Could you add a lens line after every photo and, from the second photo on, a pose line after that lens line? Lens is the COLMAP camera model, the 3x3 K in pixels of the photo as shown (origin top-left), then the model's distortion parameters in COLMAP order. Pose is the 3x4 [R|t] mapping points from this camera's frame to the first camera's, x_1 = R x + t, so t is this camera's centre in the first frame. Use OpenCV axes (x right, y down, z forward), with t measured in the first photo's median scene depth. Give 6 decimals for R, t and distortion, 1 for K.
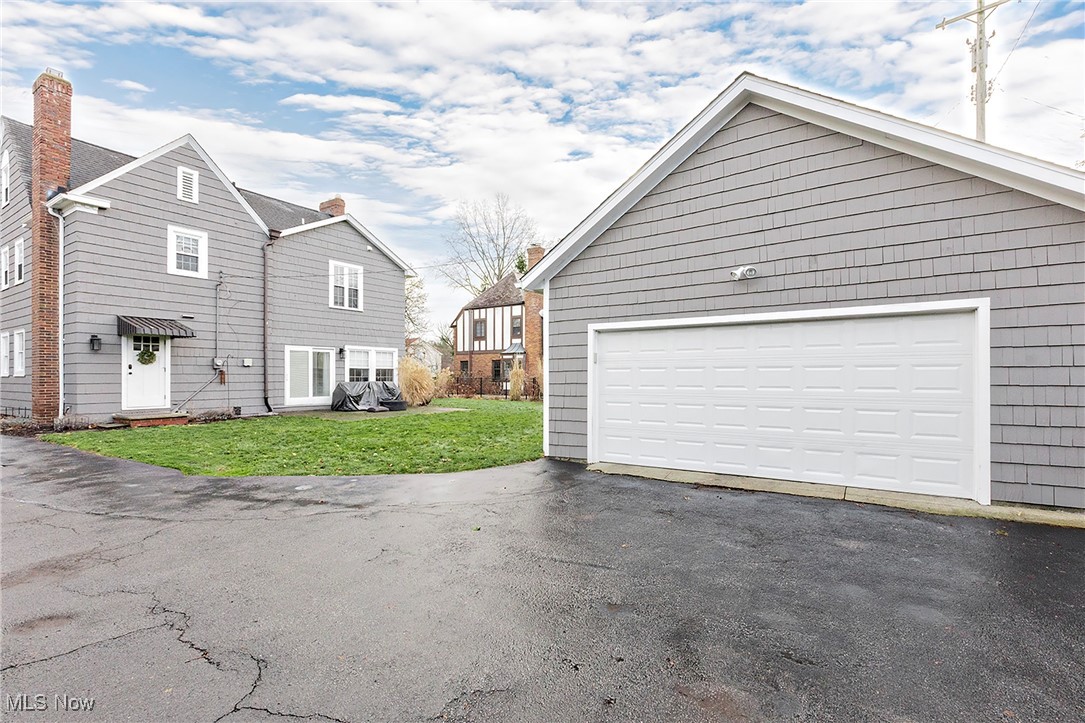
lens RADIAL K [[480.4, 0, 542.7], [0, 480.4, 373.1], [0, 0, 1]] dist [0.001114, 0.000294]
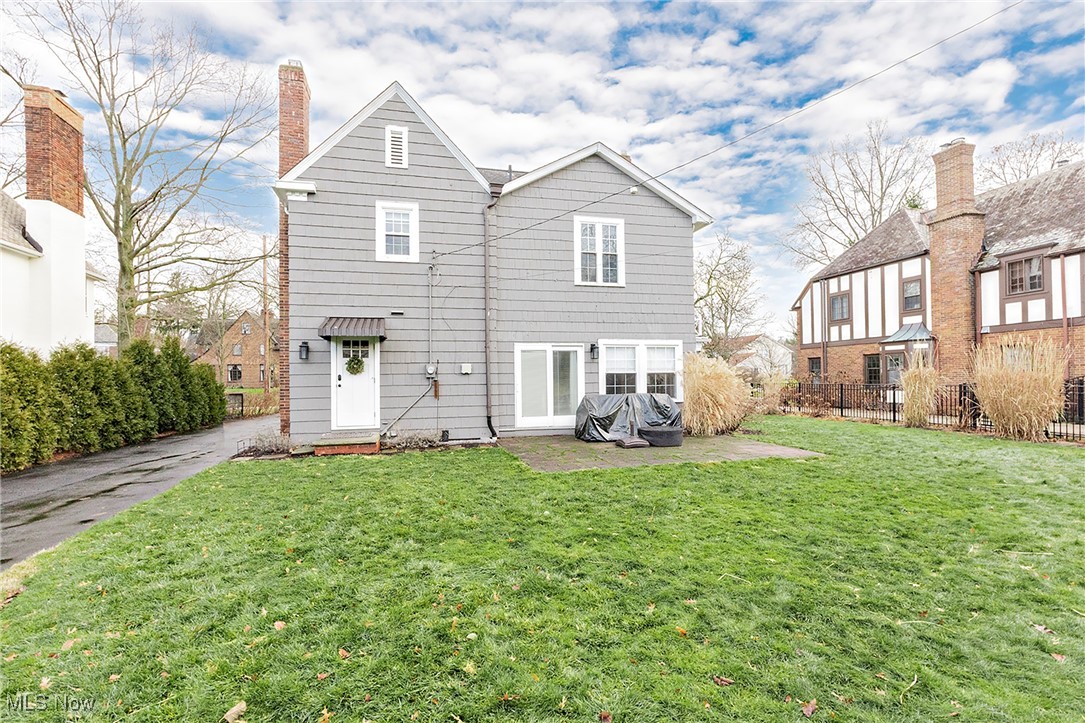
lens RADIAL K [[480.4, 0, 542.7], [0, 480.4, 373.1], [0, 0, 1]] dist [0.001114, 0.000294]
pose [[0.766050, -0.018946, -0.642502, -0.042043], [0.015886, 0.999818, -0.010542, -0.005032], [0.642585, -0.002132, 0.766212, 0.445265]]
